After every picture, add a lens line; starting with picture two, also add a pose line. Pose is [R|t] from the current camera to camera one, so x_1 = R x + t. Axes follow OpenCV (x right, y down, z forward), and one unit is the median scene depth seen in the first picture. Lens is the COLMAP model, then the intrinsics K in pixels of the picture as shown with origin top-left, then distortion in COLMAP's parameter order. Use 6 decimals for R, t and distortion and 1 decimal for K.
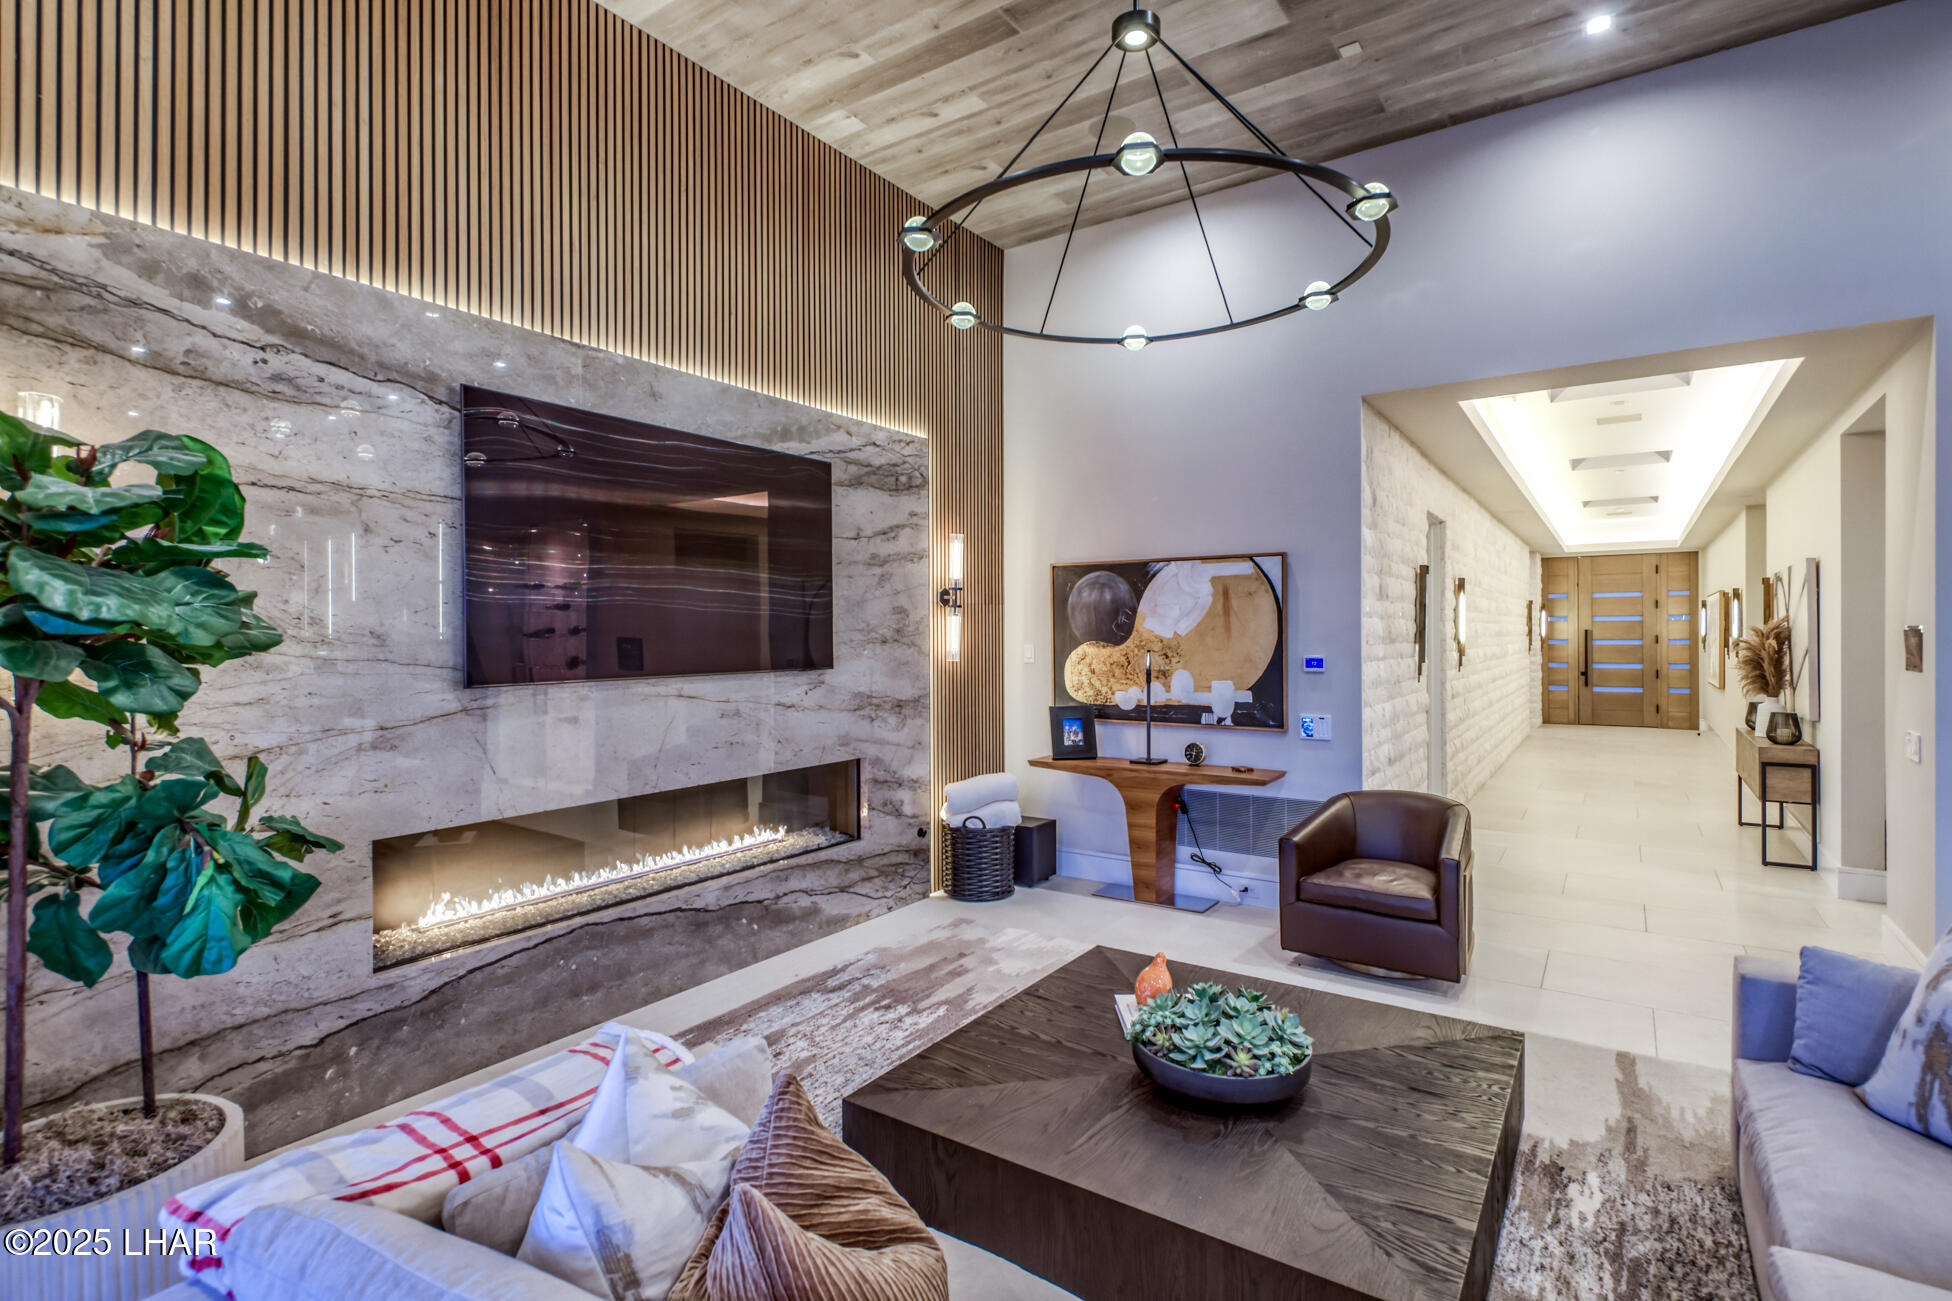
lens RADIAL K [[940.9, 0, 987.6], [0, 940.9, 633.0], [0, 0, 1]] dist [0.003524, -0.002058]
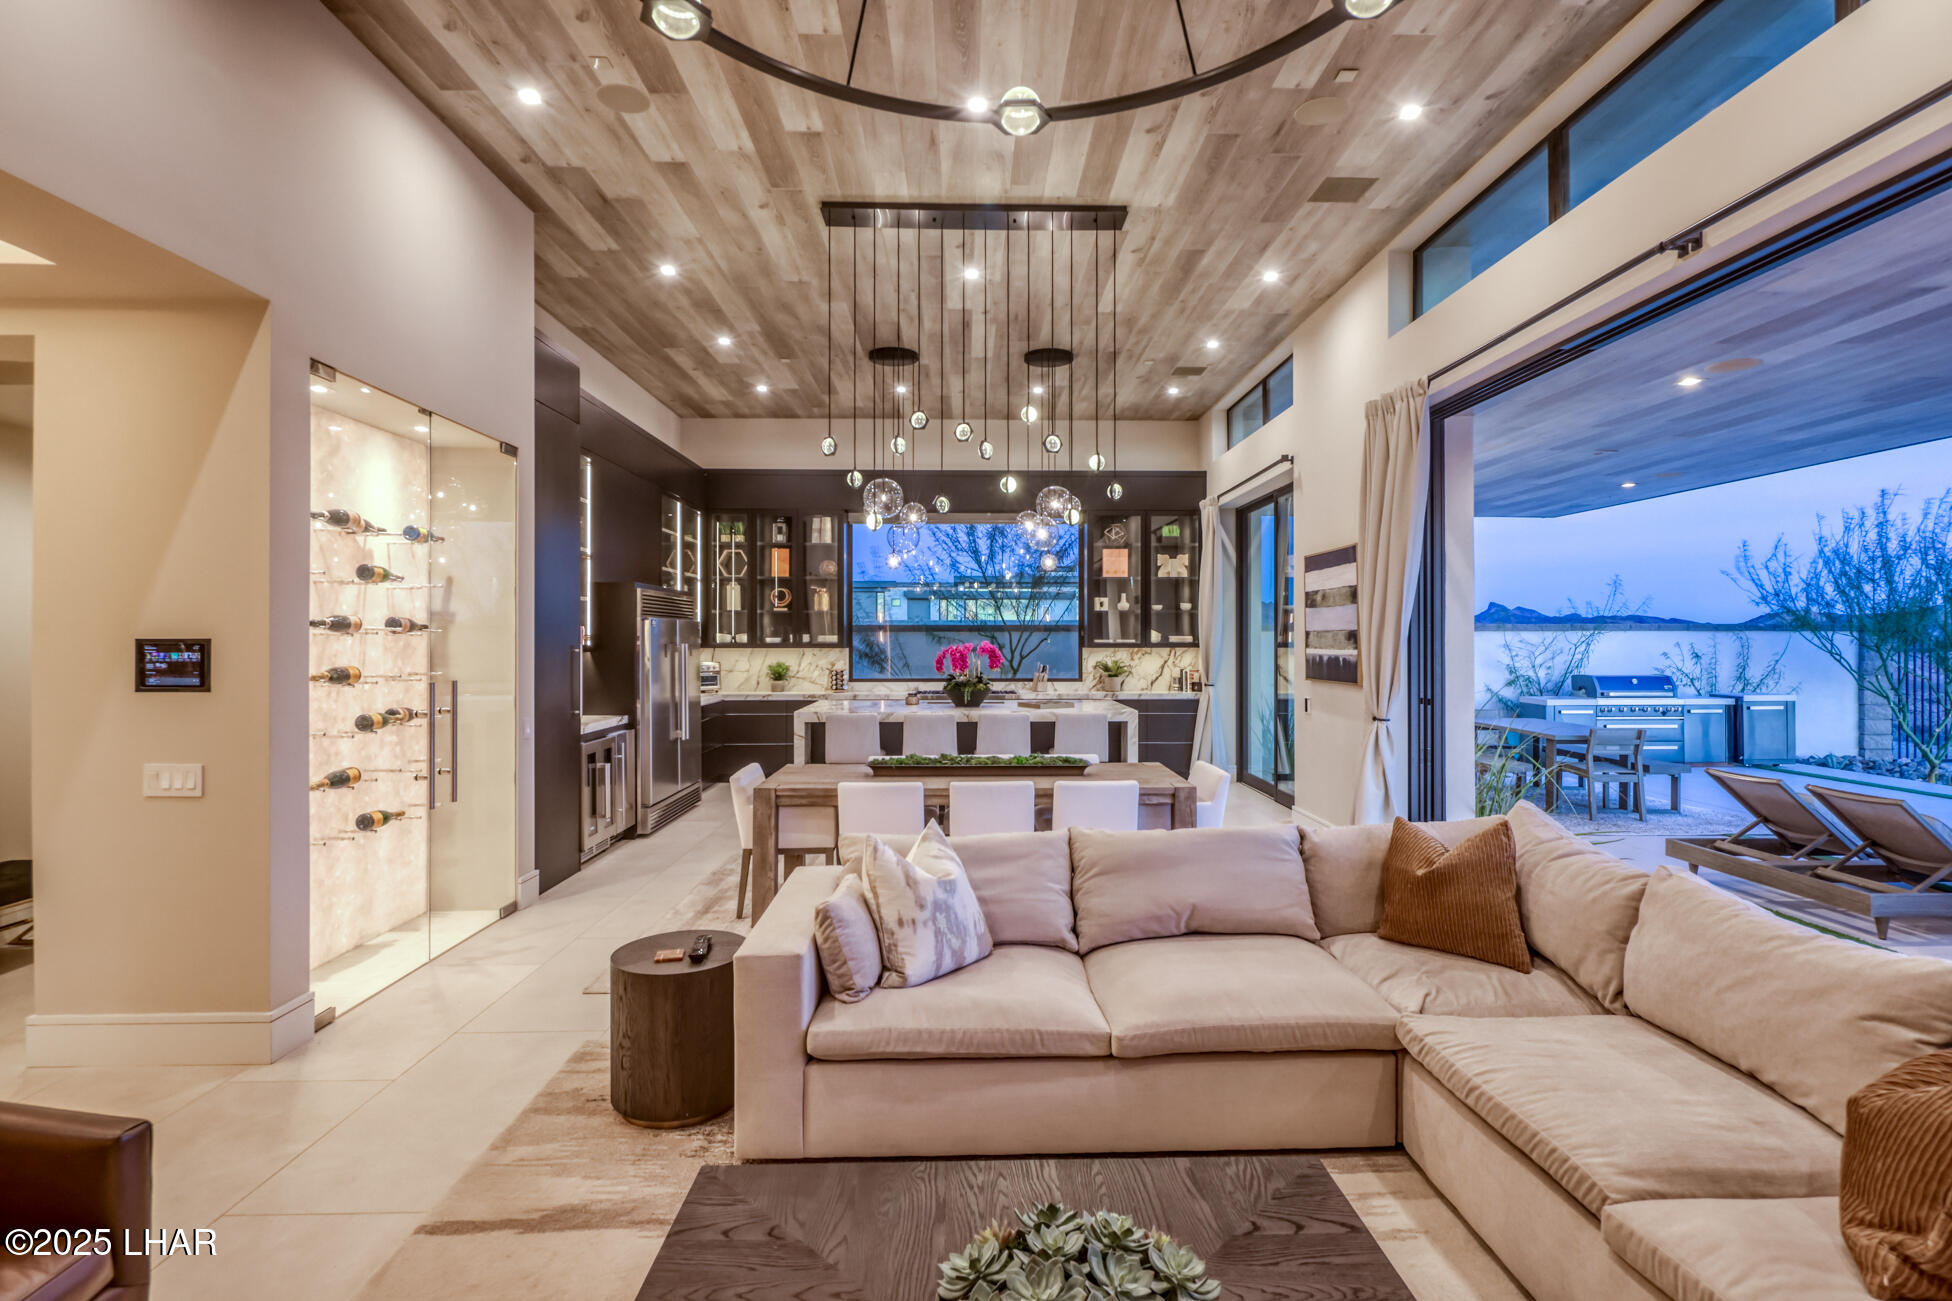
lens RADIAL K [[938.0, 0, 986.3], [0, 938.0, 639.8], [0, 0, 1]] dist [0.005681, -0.005097]
pose [[-0.582194, 0.006568, 0.813023, -0.102932], [0.003852, 0.999978, -0.005320, 0.000357], [-0.813040, 0.000035, -0.582207, 0.679378]]
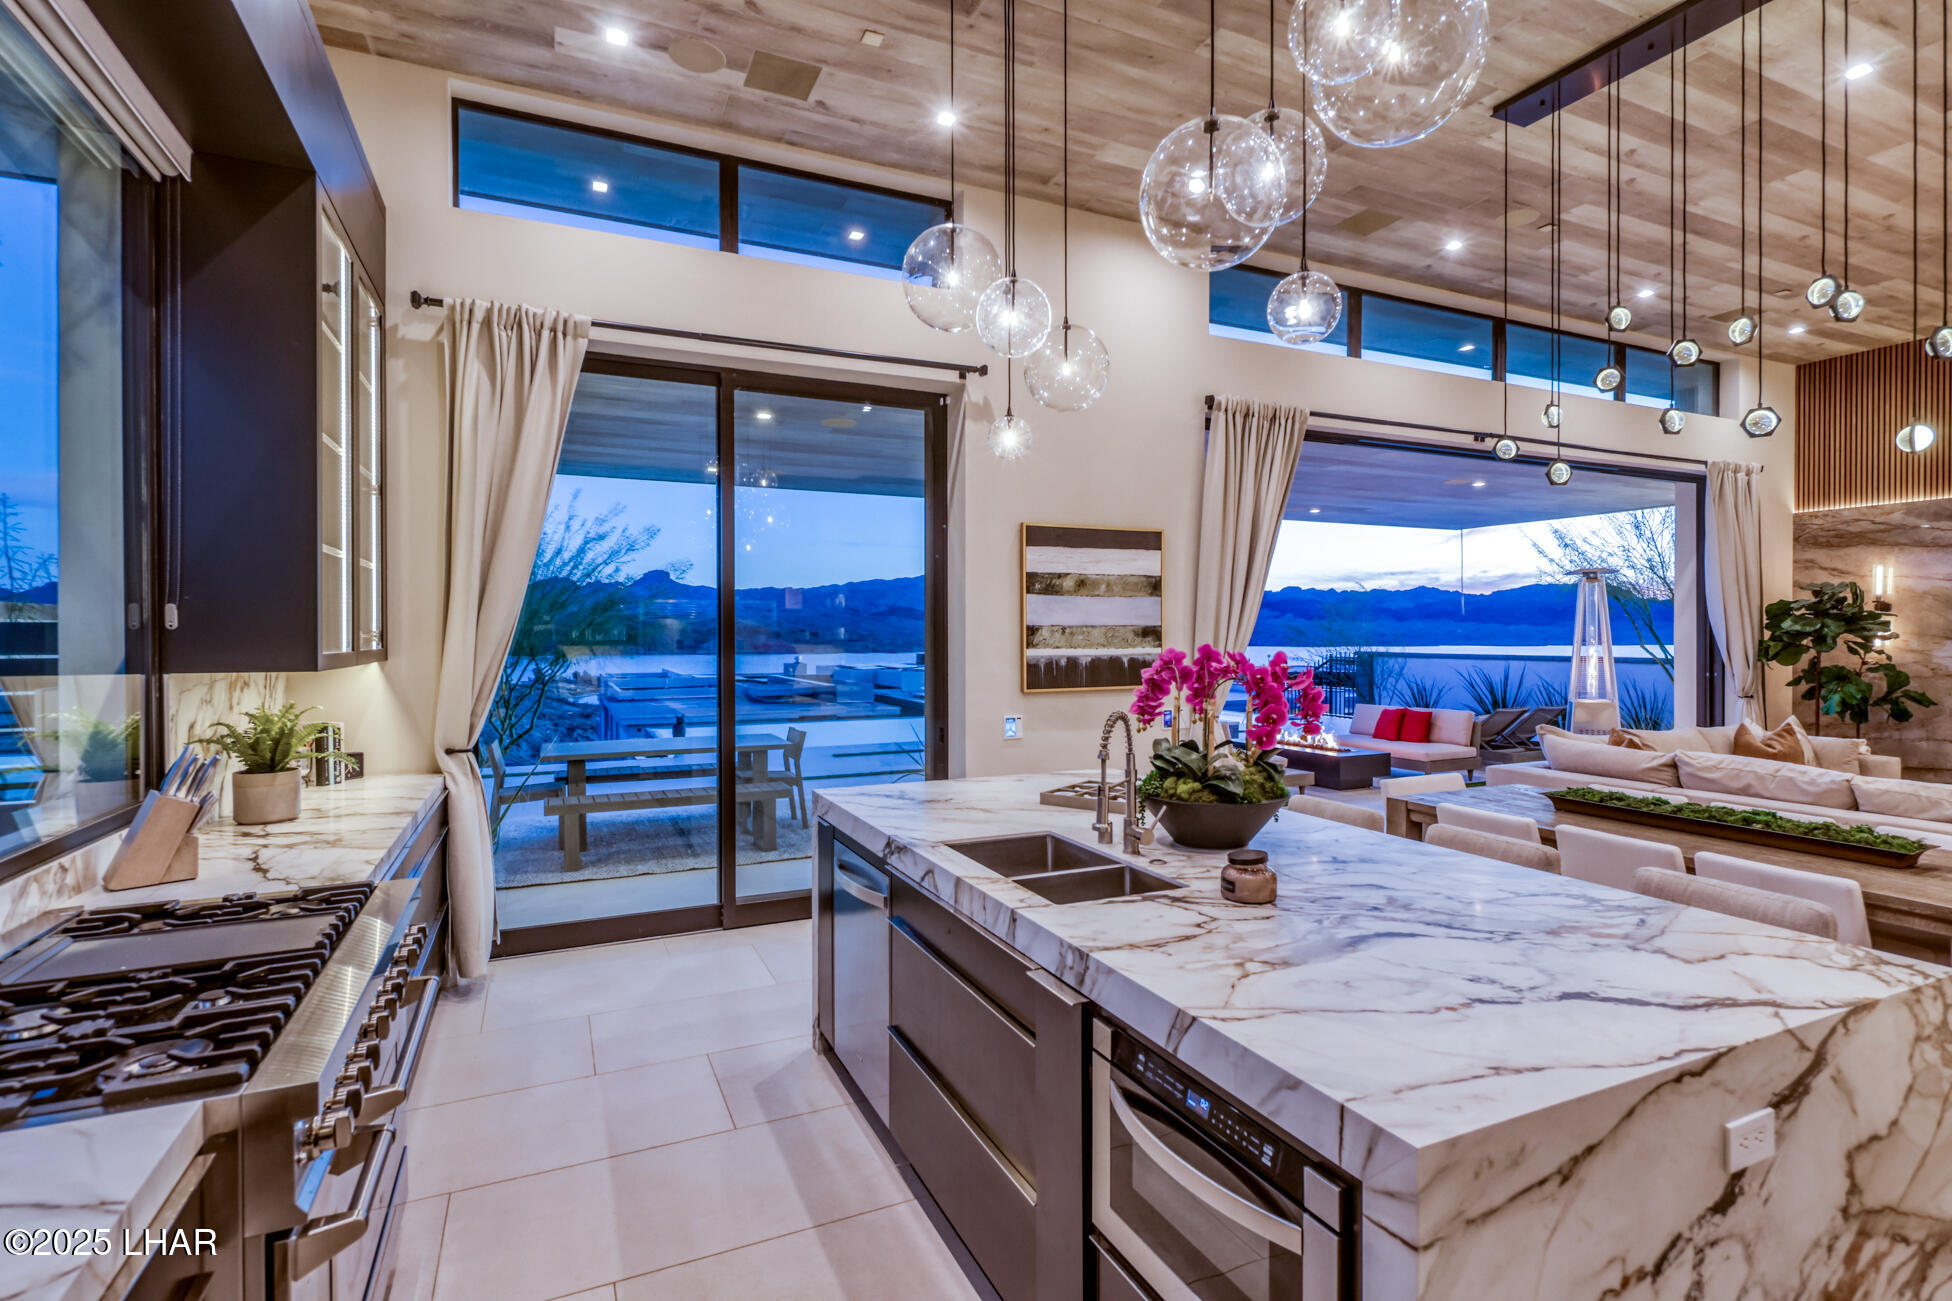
lens RADIAL K [[940.9, 0, 987.6], [0, 940.9, 633.0], [0, 0, 1]] dist [0.003524, -0.002058]
pose [[-0.514489, 0.006261, -0.857474, 1.620156], [0.004783, 0.999979, 0.004431, -0.014555], [0.857484, -0.001822, -0.514508, -0.017544]]
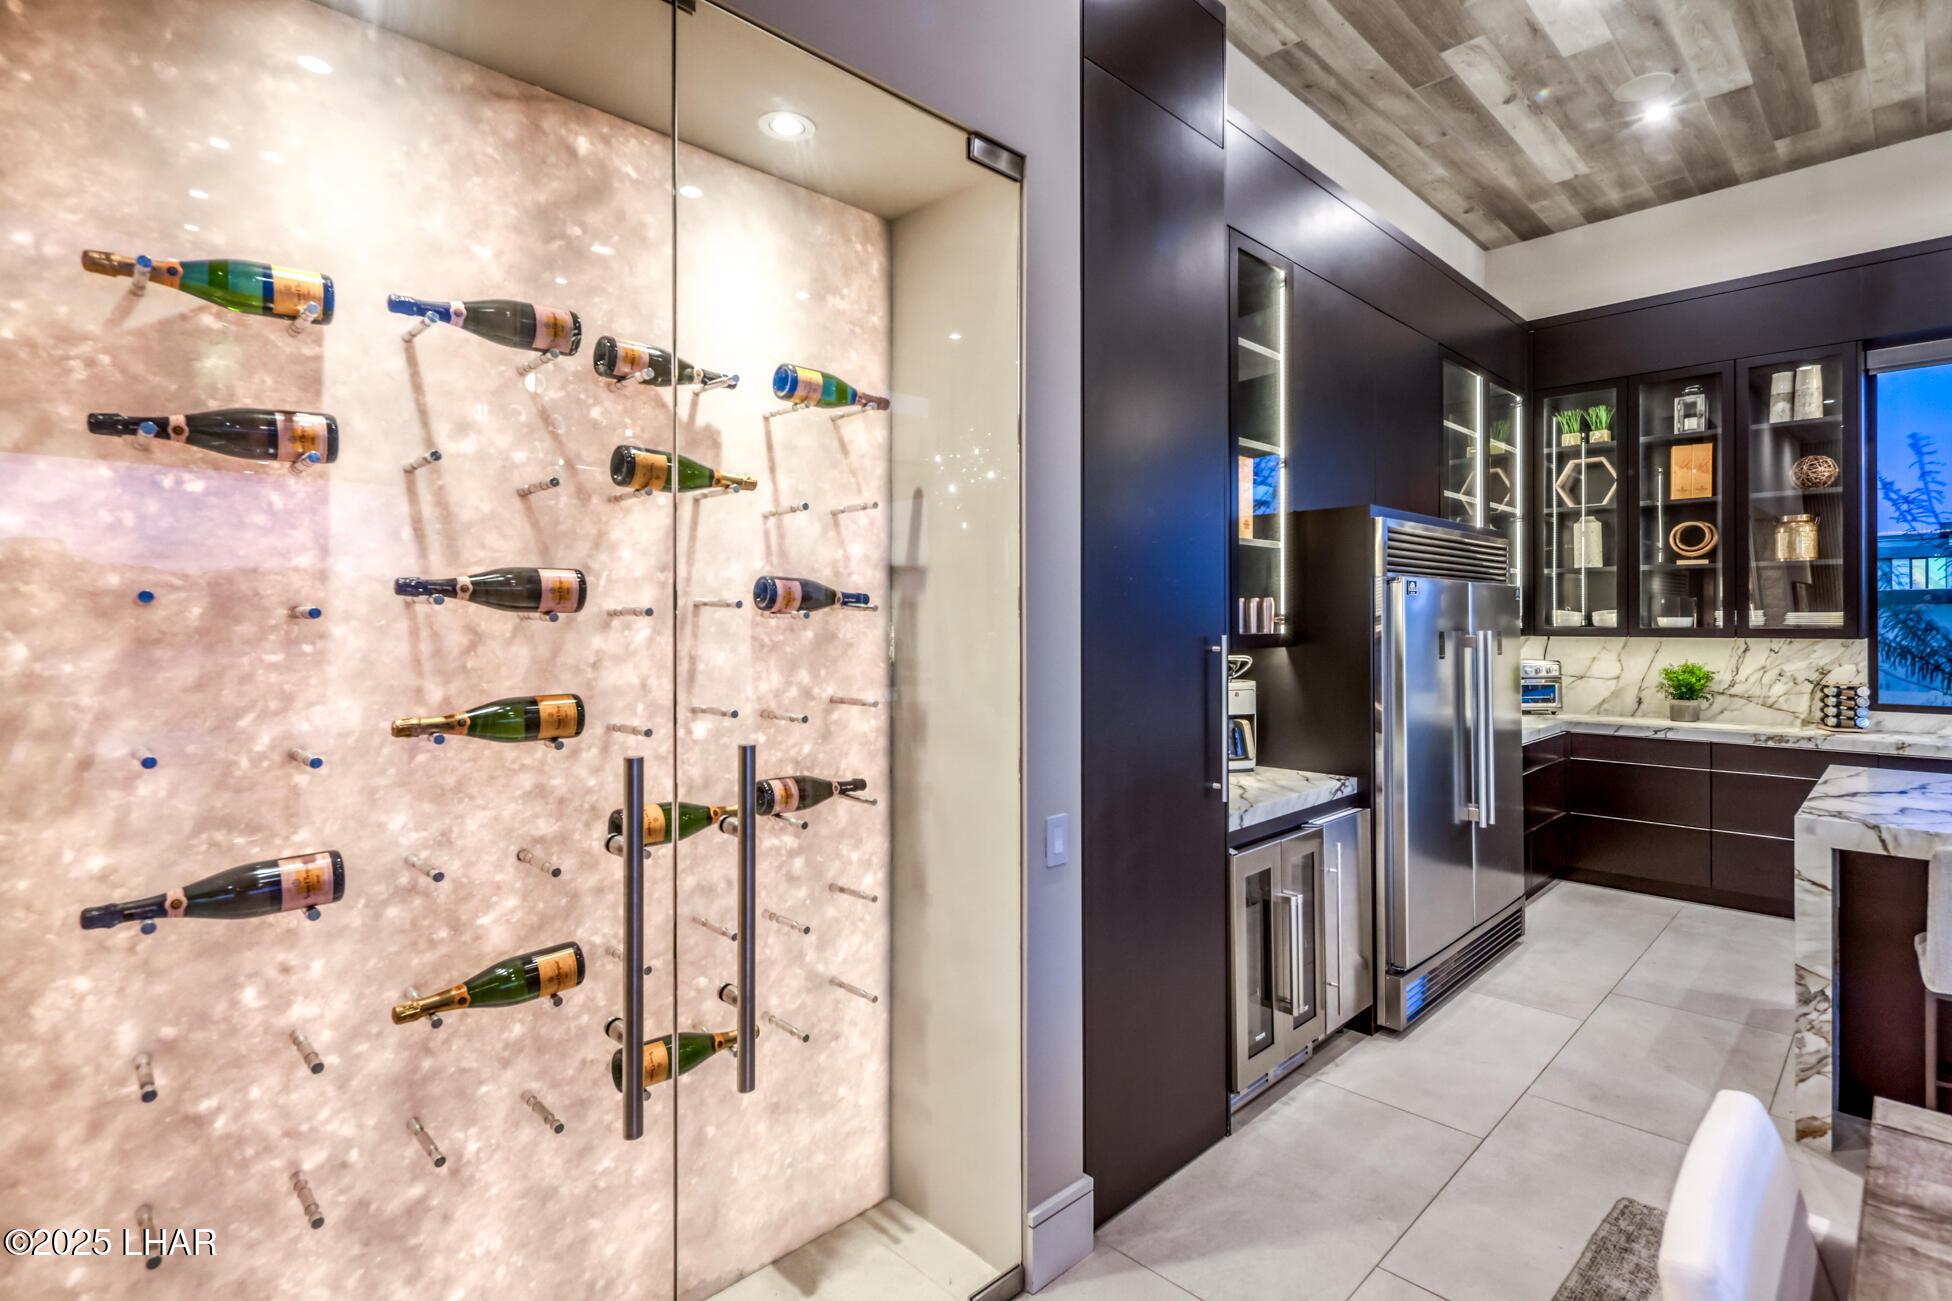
lens RADIAL K [[940.3, 0, 984.2], [0, 940.3, 621.3], [0, 0, 1]] dist [0.001537, -0.000460]
pose [[0.192613, 0.005279, 0.981261, 0.601030], [0.001200, 0.999984, -0.005616, -0.006937], [-0.981274, 0.002259, 0.192604, 0.440553]]
